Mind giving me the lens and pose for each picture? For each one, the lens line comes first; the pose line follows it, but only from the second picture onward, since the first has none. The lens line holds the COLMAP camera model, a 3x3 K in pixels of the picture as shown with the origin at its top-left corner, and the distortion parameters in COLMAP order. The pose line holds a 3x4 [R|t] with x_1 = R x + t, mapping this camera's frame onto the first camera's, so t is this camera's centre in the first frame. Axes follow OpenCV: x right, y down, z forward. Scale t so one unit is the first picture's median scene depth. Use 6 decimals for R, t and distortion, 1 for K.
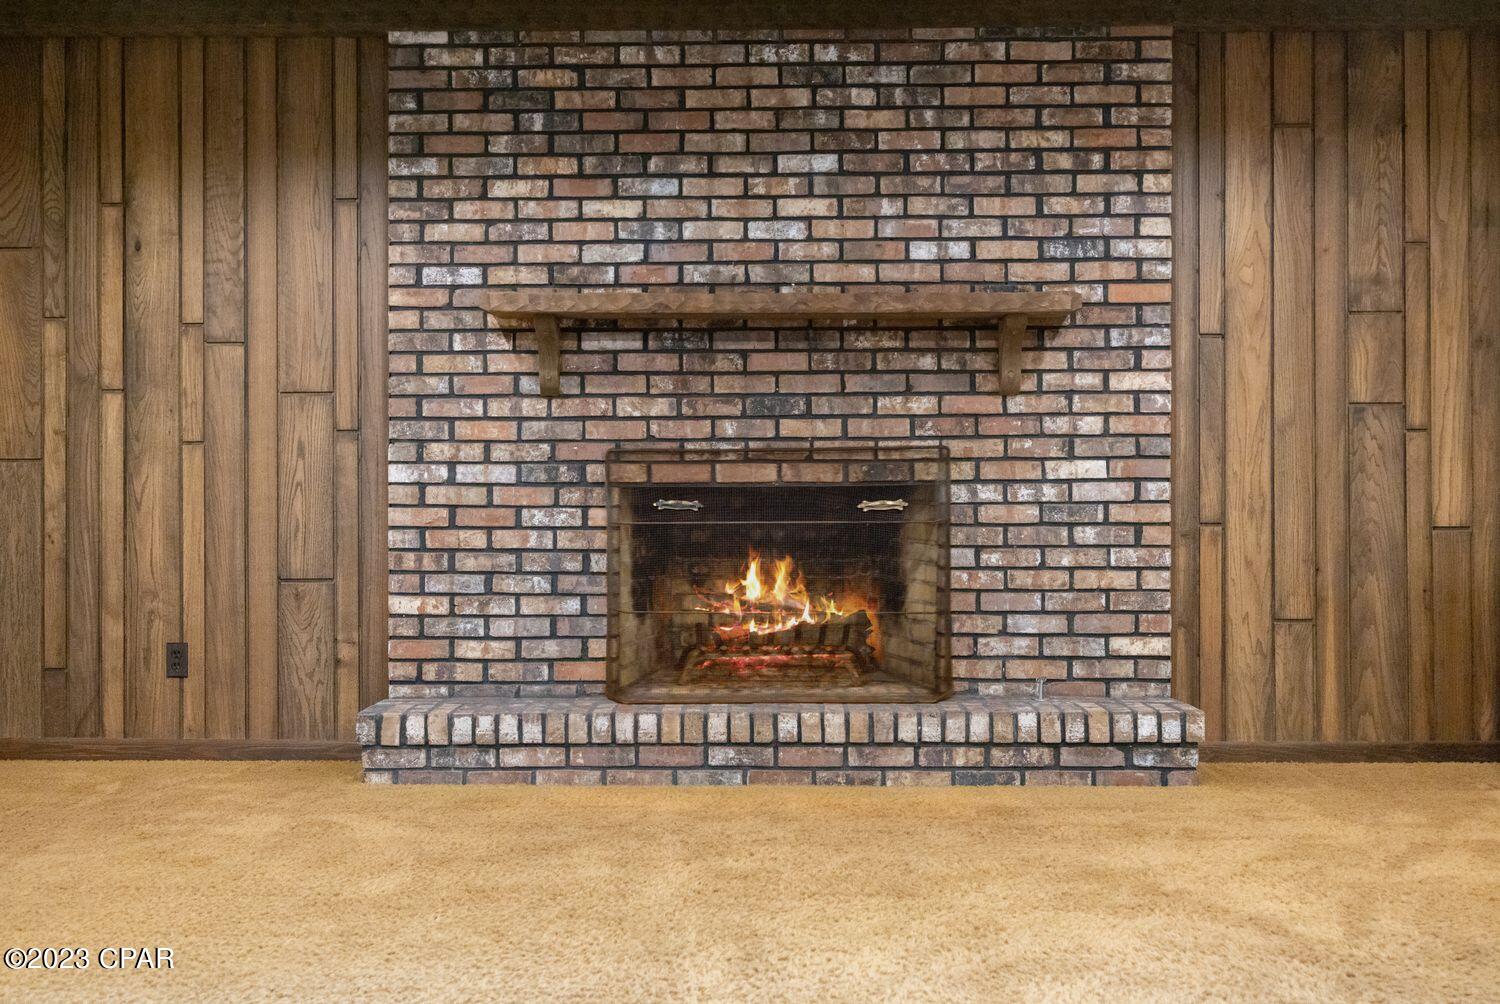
lens RADIAL K [[1458.4, 0, 752.8], [0, 1458.4, 494.3], [0, 0, 1]] dist [0.002912, 0.000000]
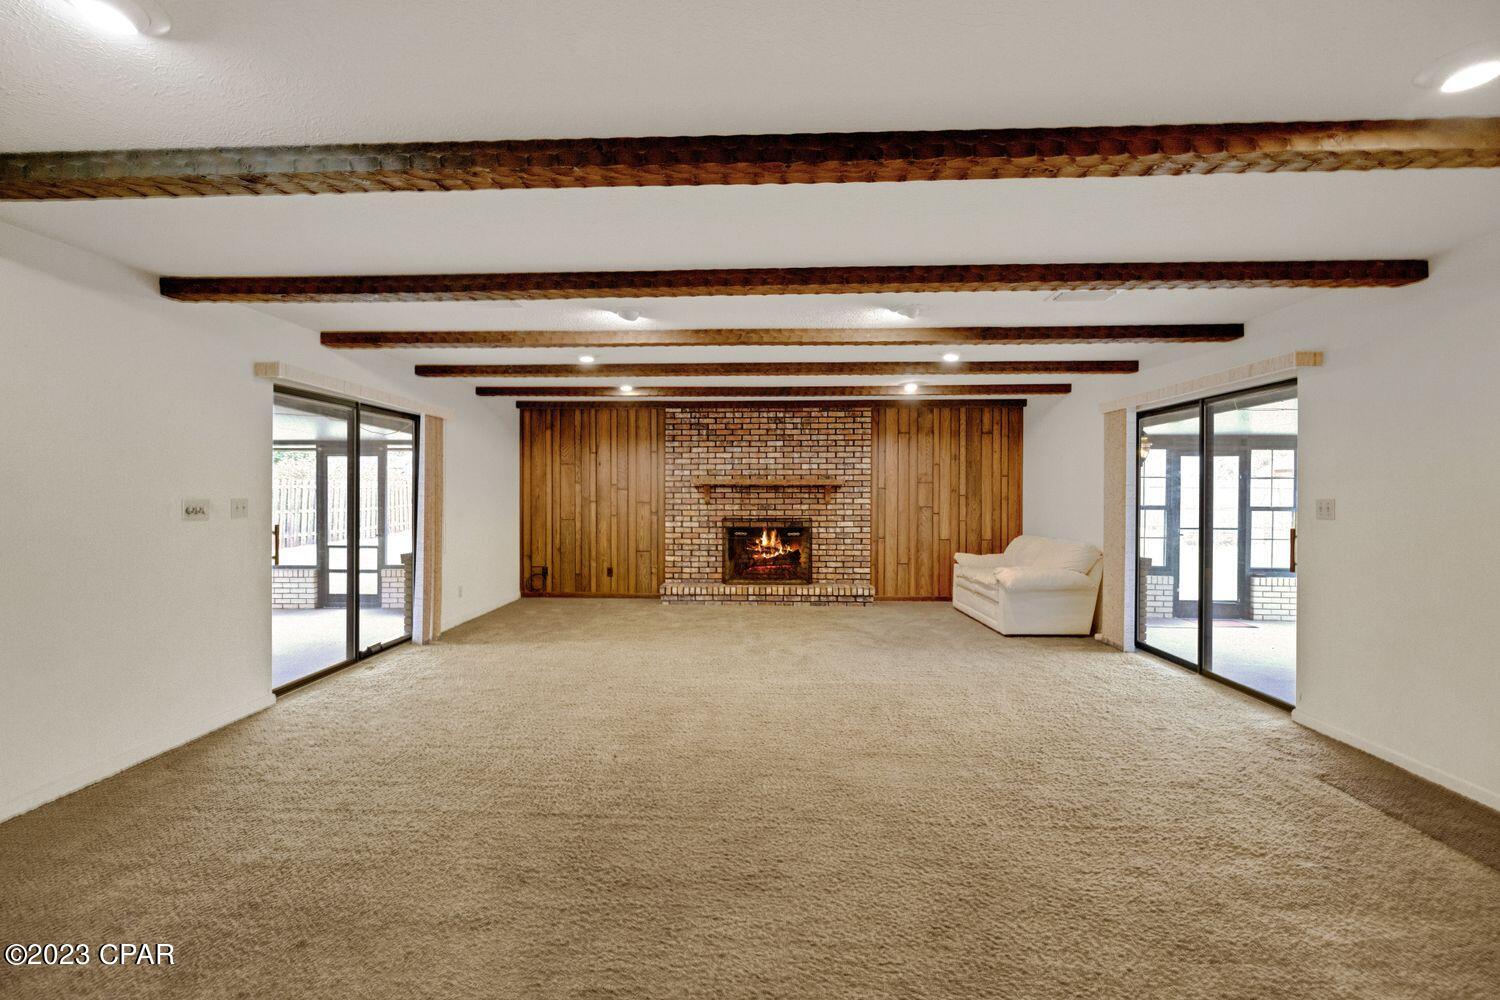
lens RADIAL K [[635.1, 0, 750.3], [0, 635.1, 496.7], [0, 0, 1]] dist [-0.000224, -0.000099]
pose [[0.999744, 0.004665, -0.022155, 0.010217], [-0.004453, 0.999944, 0.009611, -0.103325], [0.022199, -0.009510, 0.999708, -0.663671]]
